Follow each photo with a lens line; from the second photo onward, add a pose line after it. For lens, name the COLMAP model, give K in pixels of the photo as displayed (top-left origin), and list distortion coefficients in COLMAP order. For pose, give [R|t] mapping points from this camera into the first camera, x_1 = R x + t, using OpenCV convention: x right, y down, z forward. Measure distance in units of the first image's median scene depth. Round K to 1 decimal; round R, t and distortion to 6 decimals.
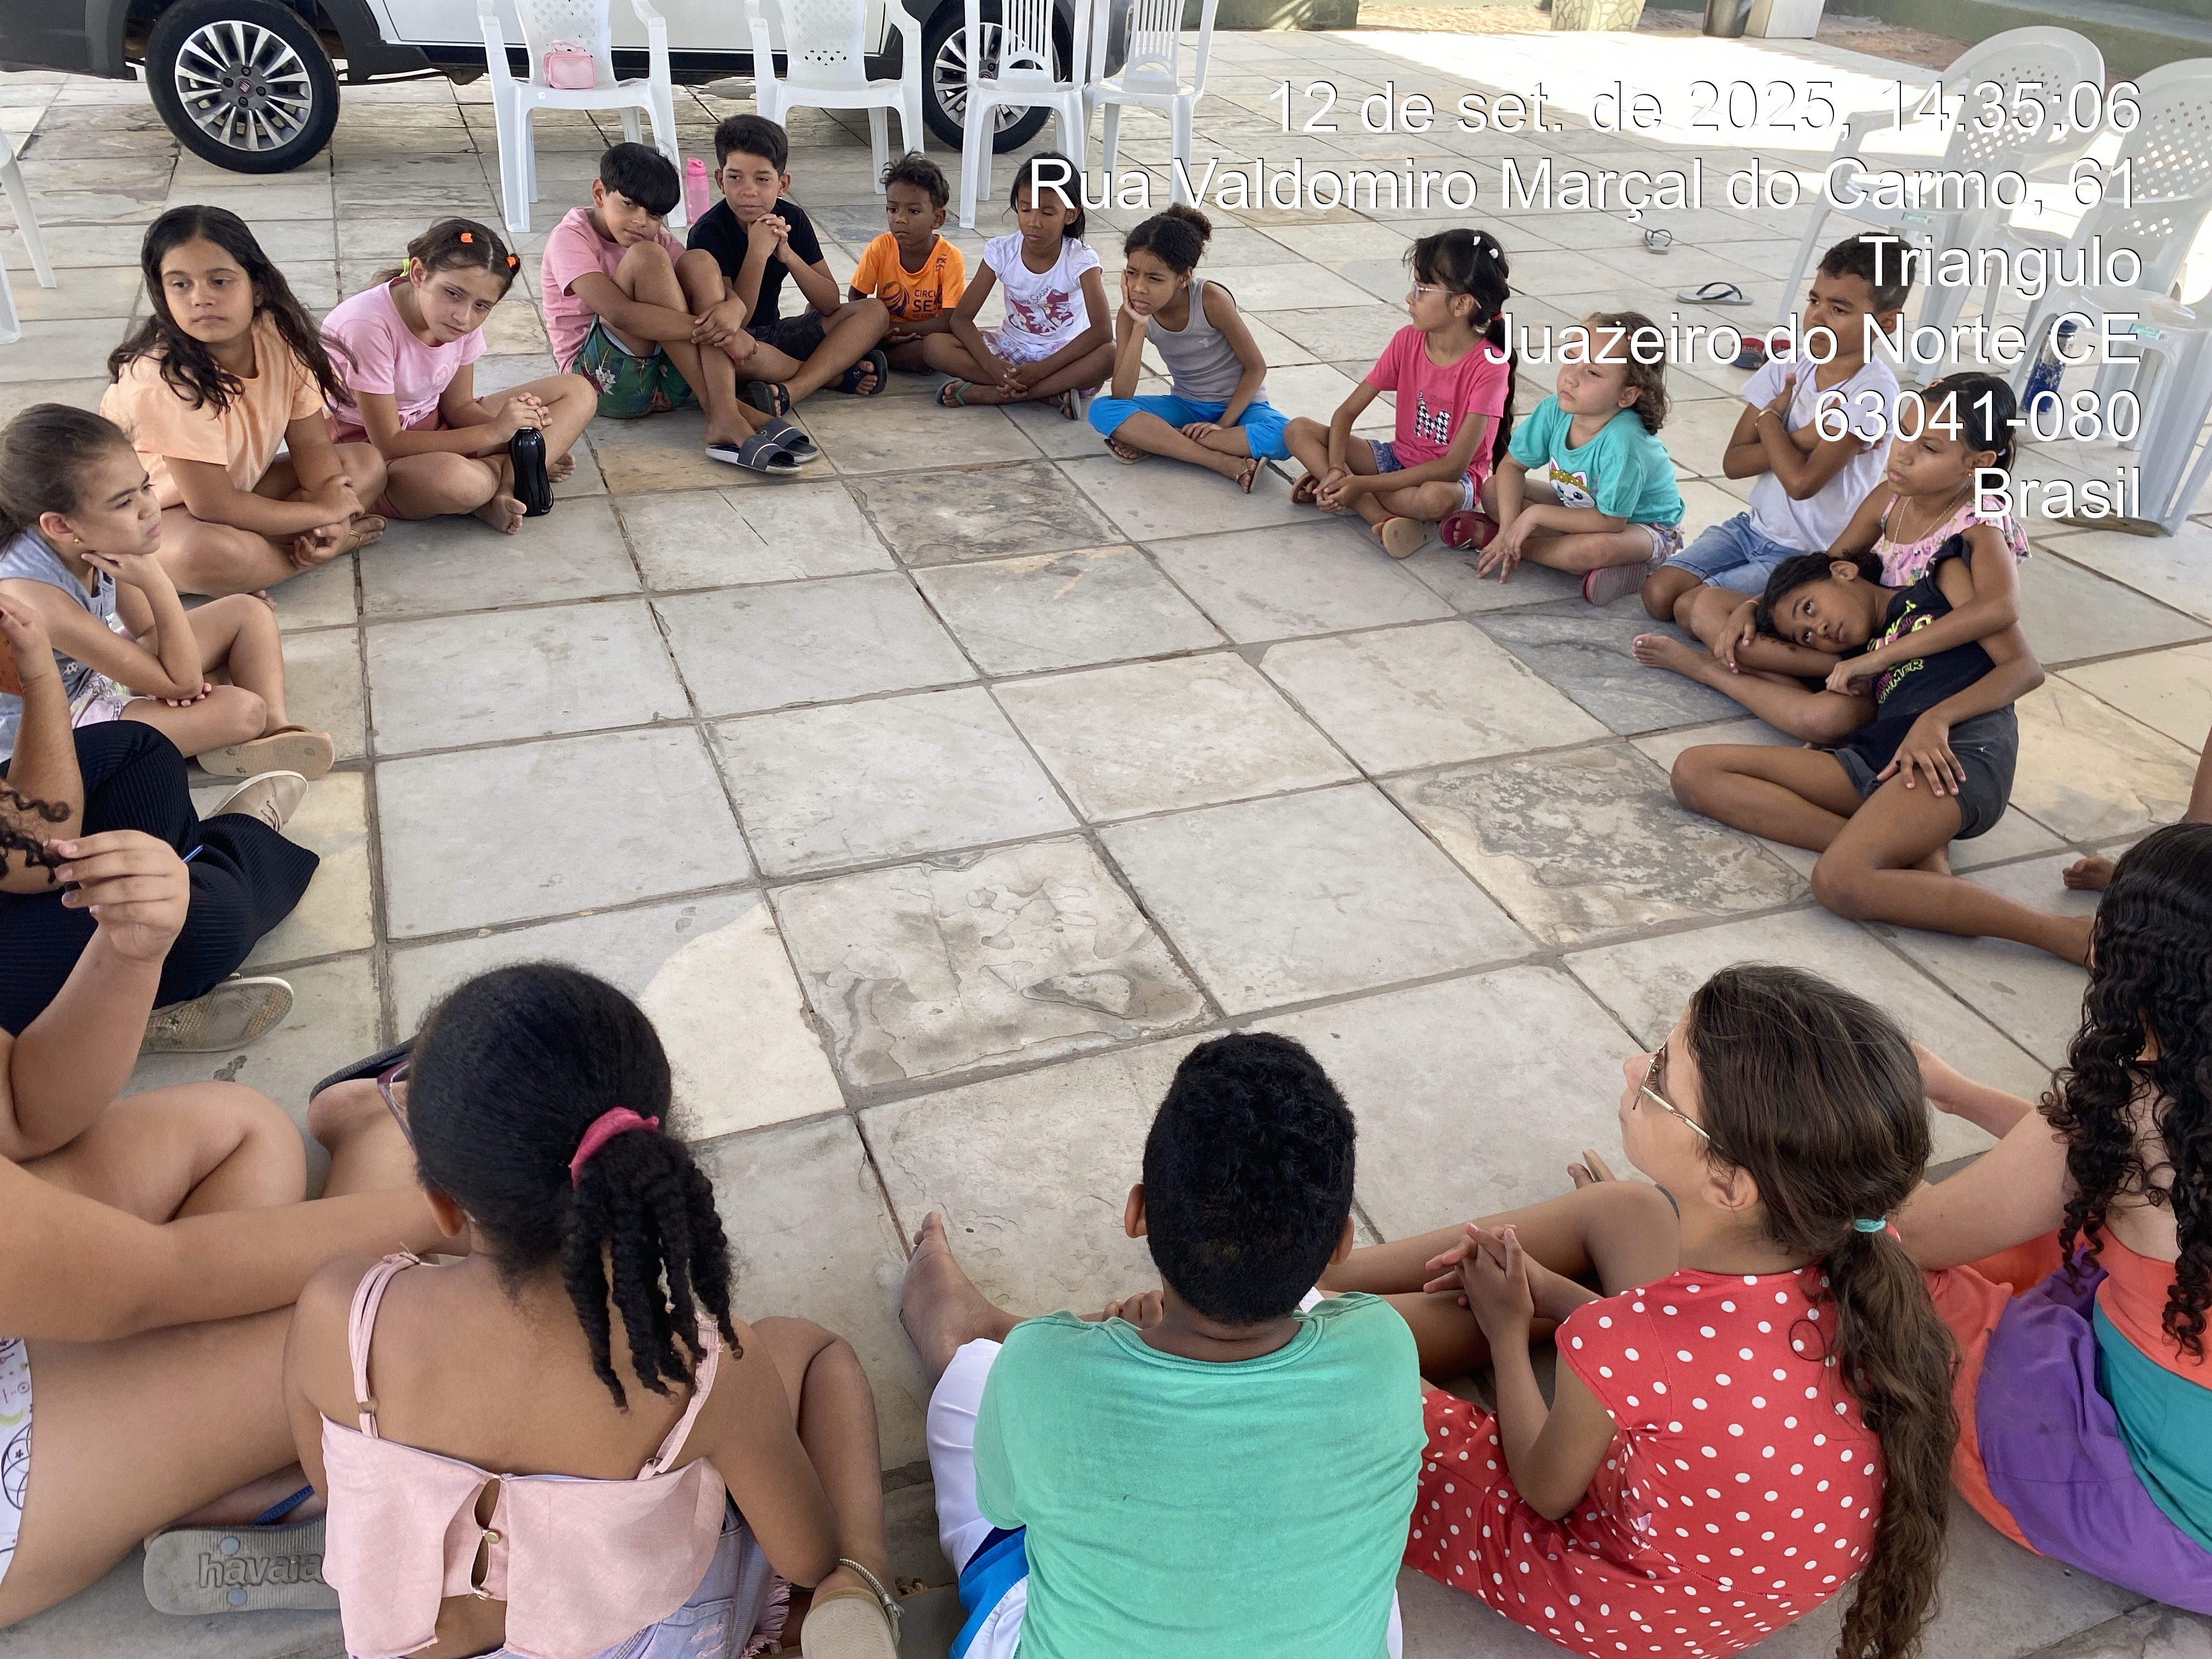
lens RADIAL K [[1643.4, 0, 1106.0], [0, 1643.4, 829.5], [0, 0, 1]] dist [0.048216, -0.031289]
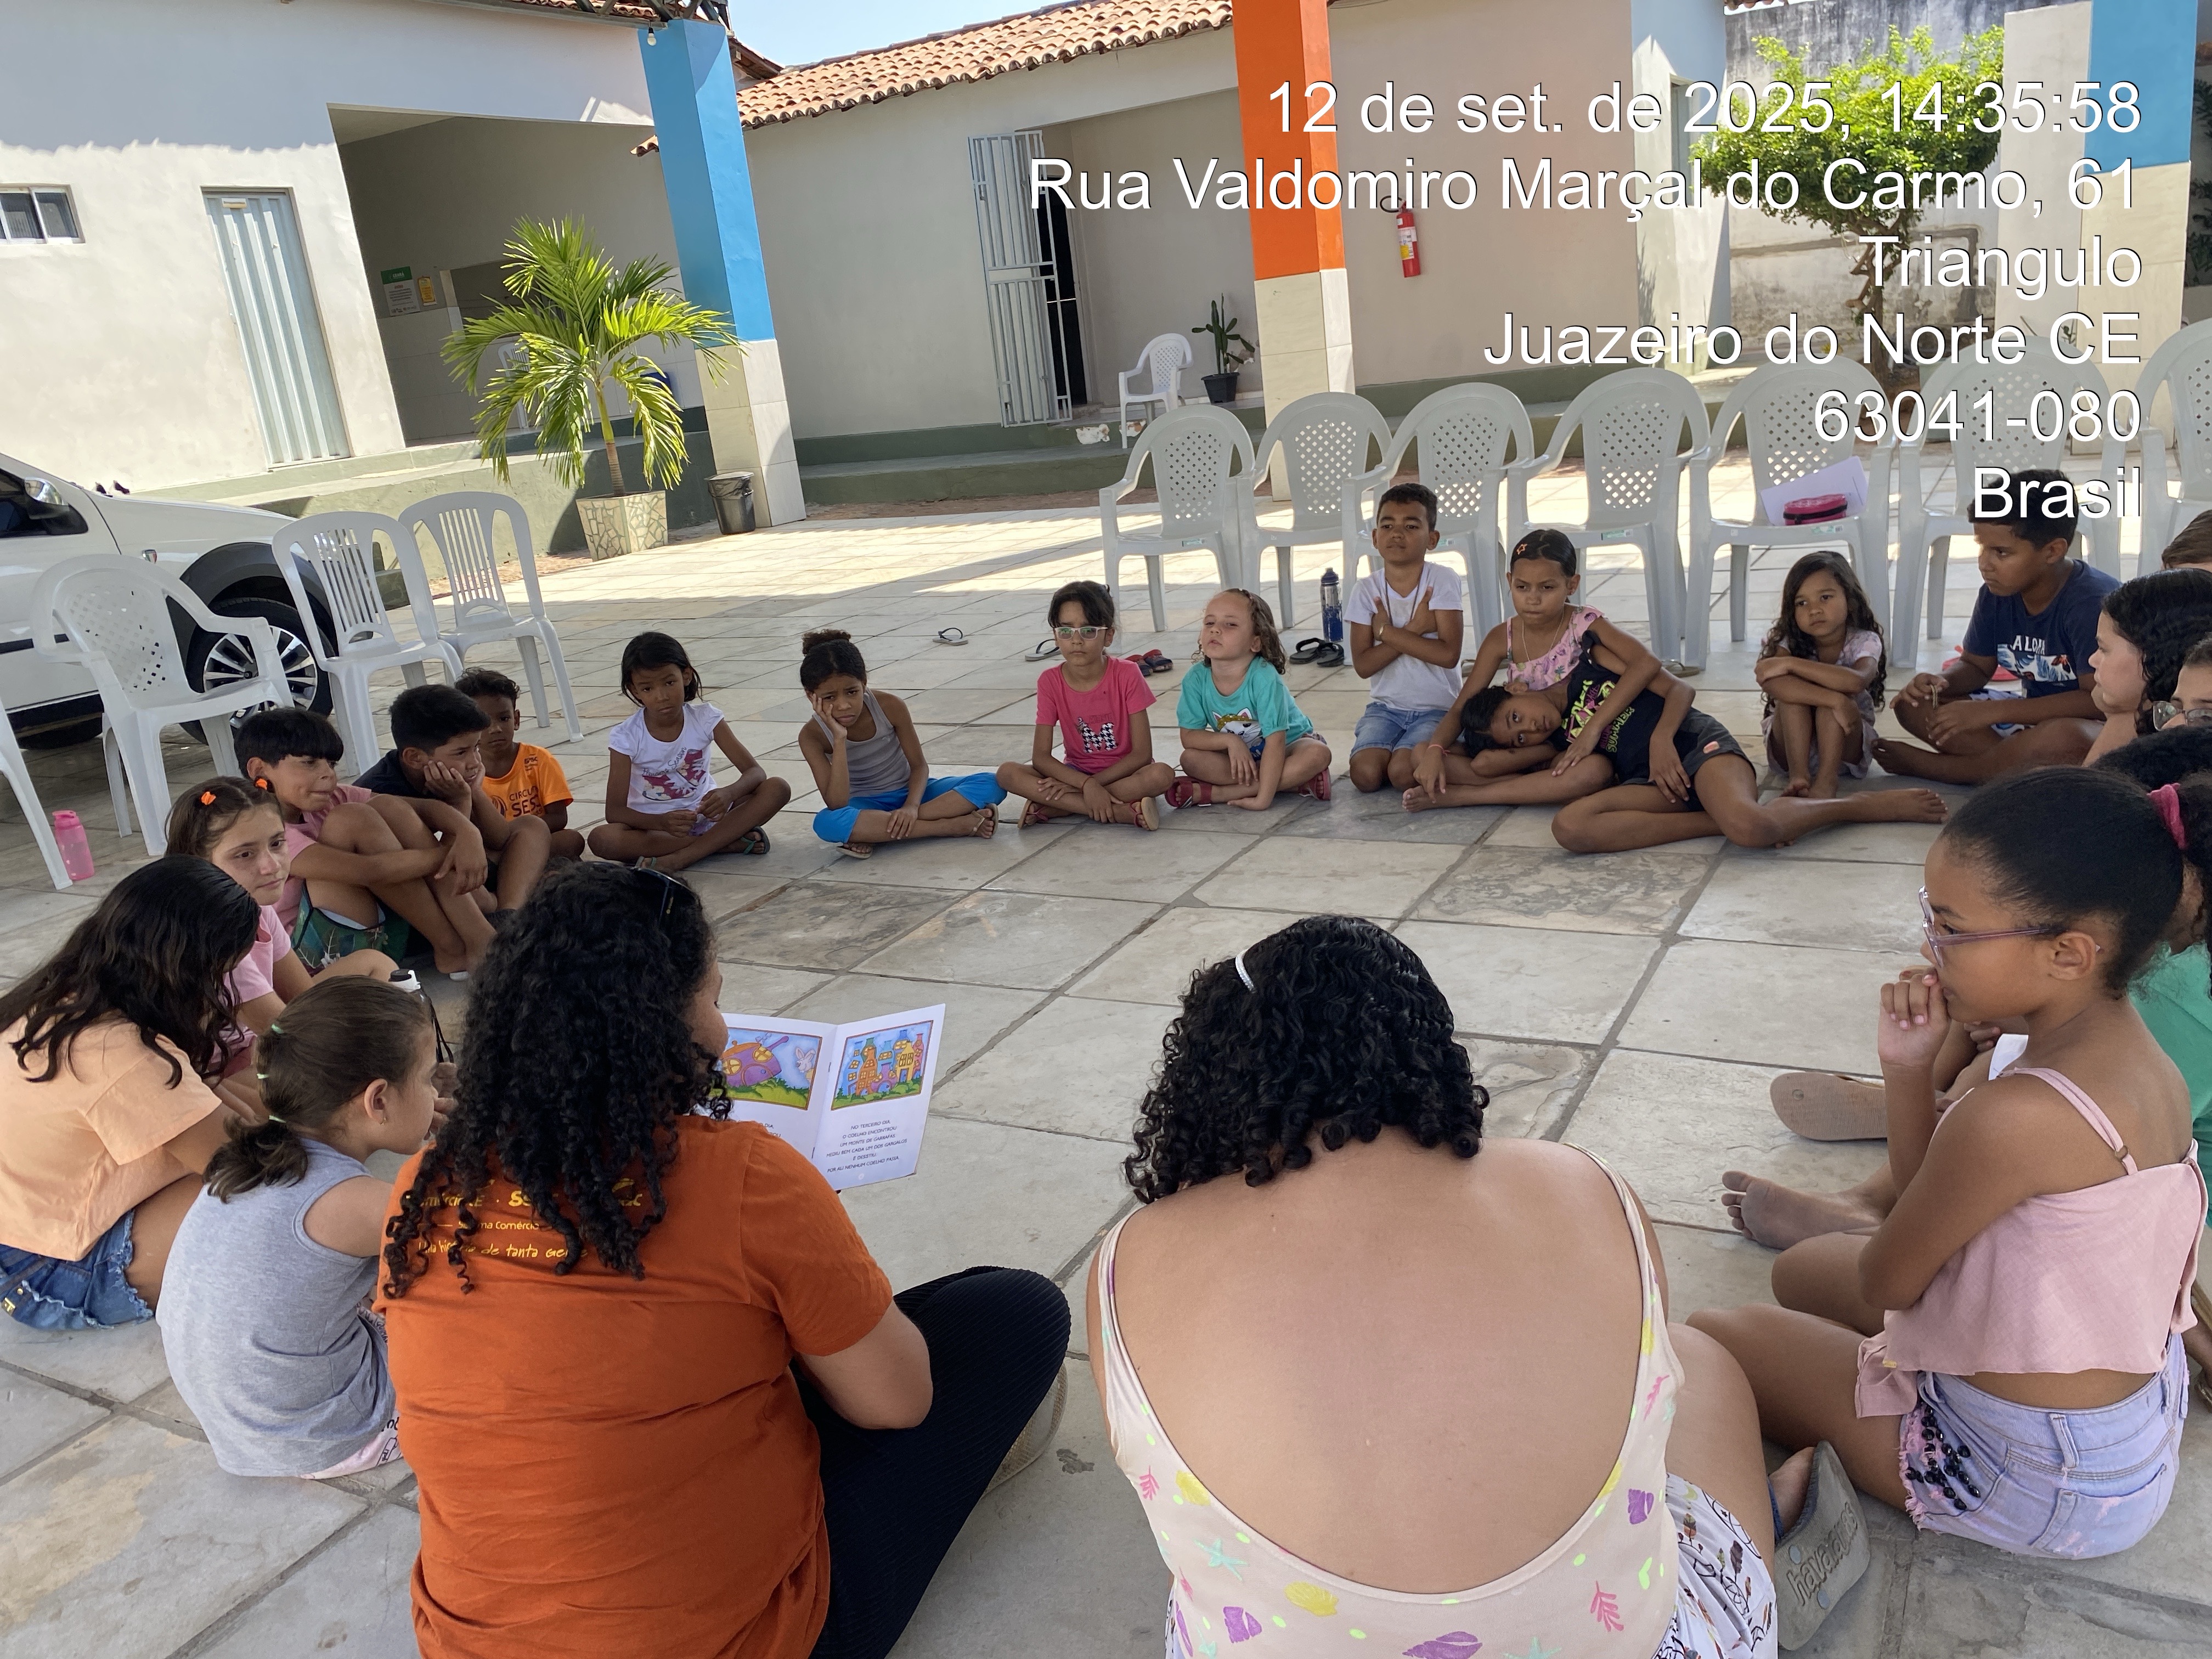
lens RADIAL K [[1683.1, 0, 1106.0], [0, 1683.1, 829.5], [0, 0, 1]] dist [0.008148, 0.042973]
pose [[0.767847, -0.317912, 0.556186, -0.504441], [0.470510, 0.869061, -0.152819, -0.001922], [-0.434776, 0.379032, 0.816887, 0.055285]]
